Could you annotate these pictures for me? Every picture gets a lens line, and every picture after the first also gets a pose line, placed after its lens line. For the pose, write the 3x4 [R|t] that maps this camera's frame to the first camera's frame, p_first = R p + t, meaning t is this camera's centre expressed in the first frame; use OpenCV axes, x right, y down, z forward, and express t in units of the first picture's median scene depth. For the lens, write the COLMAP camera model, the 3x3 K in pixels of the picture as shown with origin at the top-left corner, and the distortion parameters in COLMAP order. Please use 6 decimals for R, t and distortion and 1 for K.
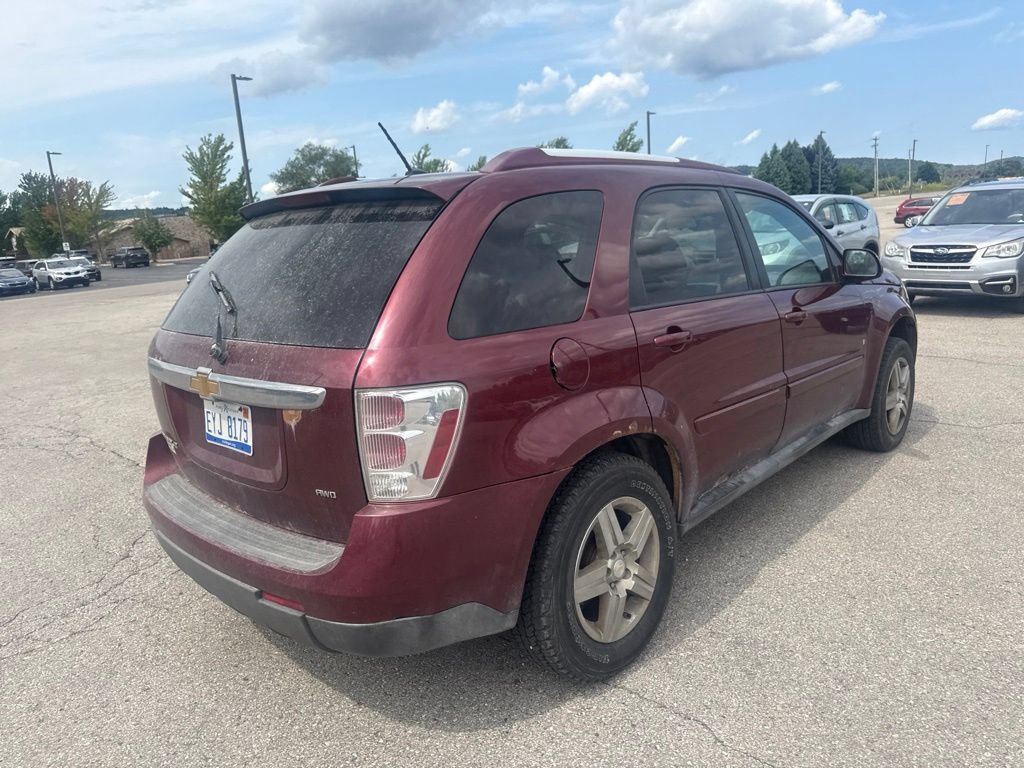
lens RADIAL K [[730.9, 0, 518.6], [0, 730.9, 384.9], [0, 0, 1]] dist [0.015105, -0.019855]
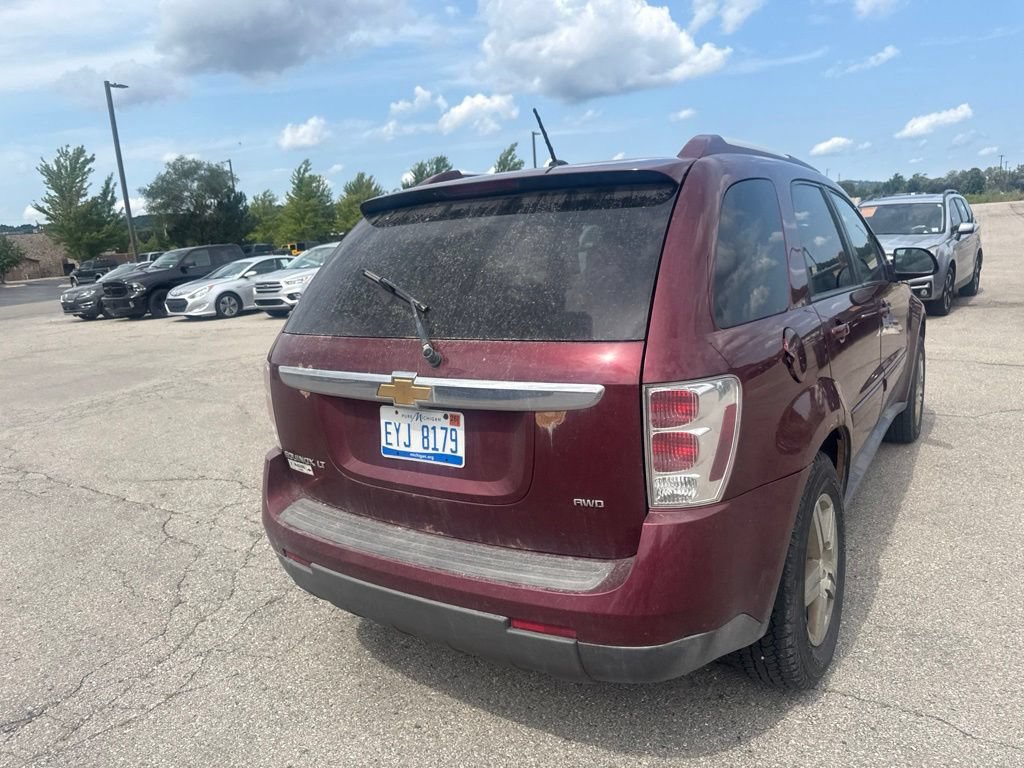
lens RADIAL K [[730.9, 0, 519.8], [0, 730.9, 375.9], [0, 0, 1]] dist [0.015105, -0.019855]
pose [[0.986187, -0.032554, 0.162408, -0.283702], [0.038205, 0.998764, -0.031792, 0.010071], [-0.161172, 0.037558, 0.986211, 0.070559]]
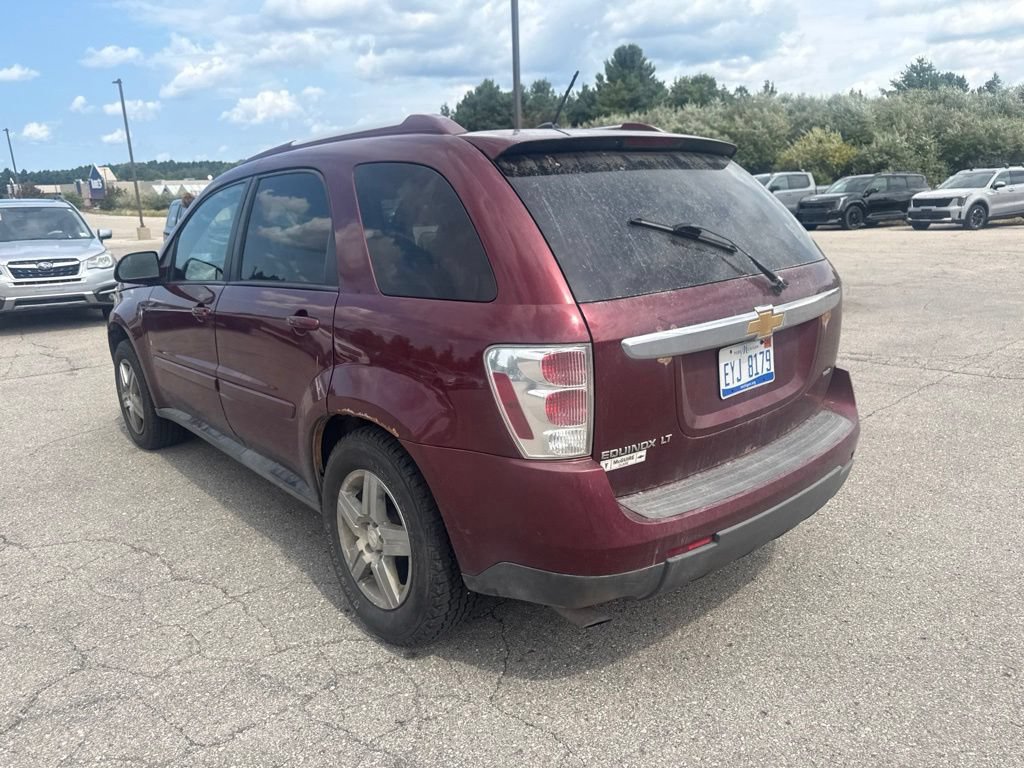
lens RADIAL K [[730.9, 0, 512.1], [0, 730.9, 387.0], [0, 0, 1]] dist [0.015105, -0.019855]
pose [[0.104994, -0.193737, 0.975419, -0.936326], [0.240162, 0.956749, 0.164177, -0.104213], [-0.965038, 0.217021, 0.146981, 0.785731]]
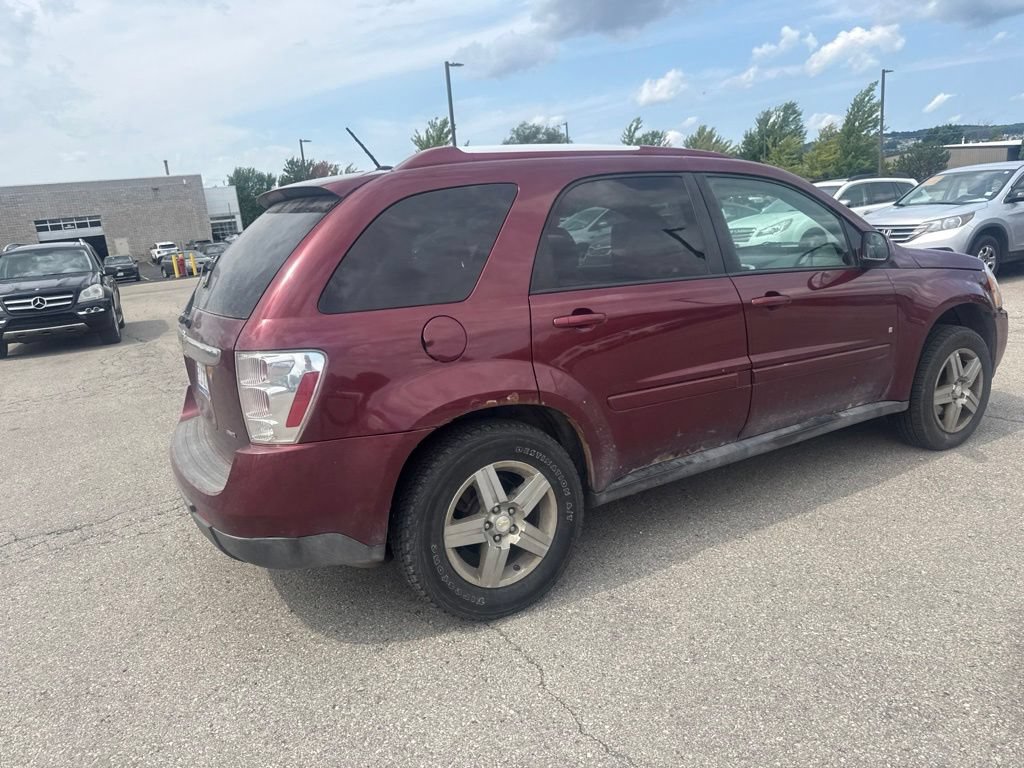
lens RADIAL K [[729.7, 0, 520.4], [0, 729.7, 375.3], [0, 0, 1]] dist [0.018282, -0.024043]
pose [[0.958291, 0.052216, -0.280984, 0.326125], [-0.045978, 0.998529, 0.028752, -0.006076], [0.282072, -0.014634, 0.959282, -0.038597]]
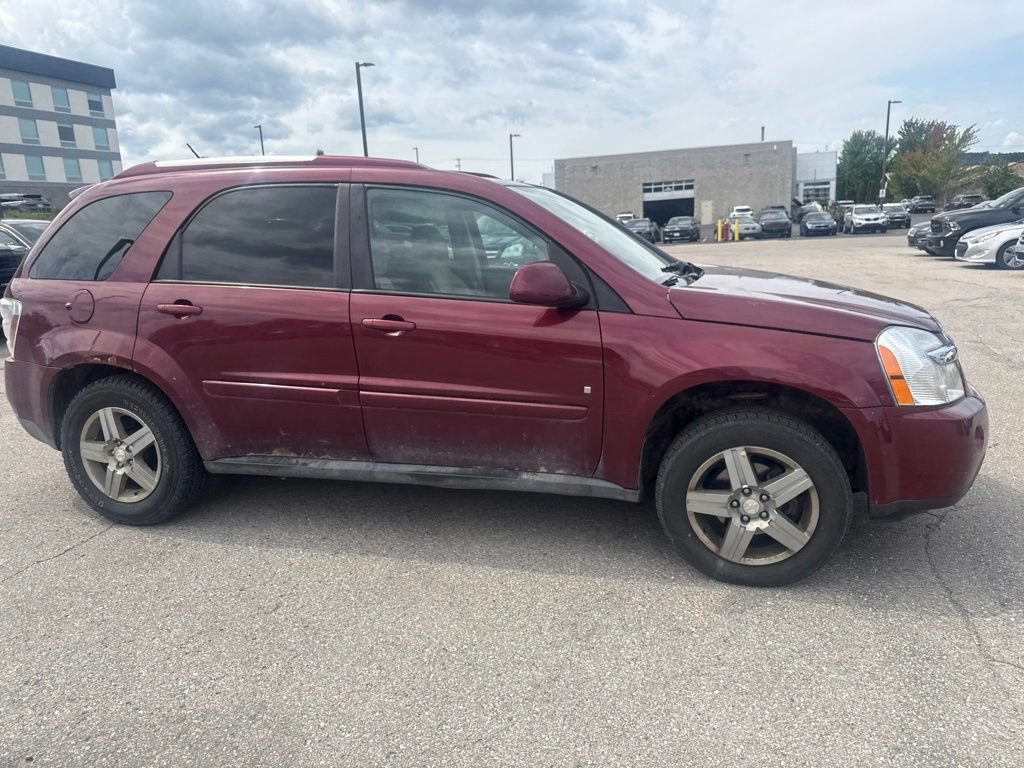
lens RADIAL K [[729.7, 0, 518.1], [0, 729.7, 378.3], [0, 0, 1]] dist [0.018282, -0.024043]
pose [[0.469507, 0.240284, -0.849604, 1.211238], [-0.185701, 0.967606, 0.171035, -0.208360], [0.863179, 0.077470, 0.498919, 0.664057]]
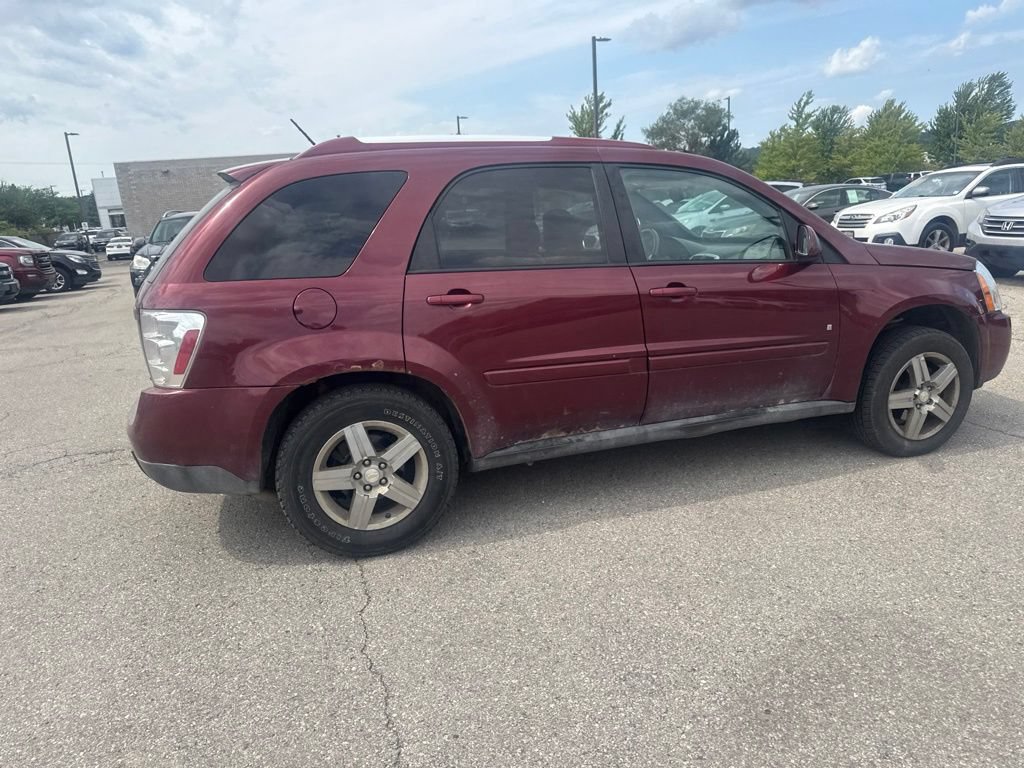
lens RADIAL K [[729.7, 0, 518.5], [0, 729.7, 384.6], [0, 0, 1]] dist [0.018282, -0.024043]
pose [[0.873844, 0.133626, -0.467483, 0.654463], [-0.105608, 0.990702, 0.085776, -0.028803], [0.474598, -0.025585, 0.879831, 0.008917]]
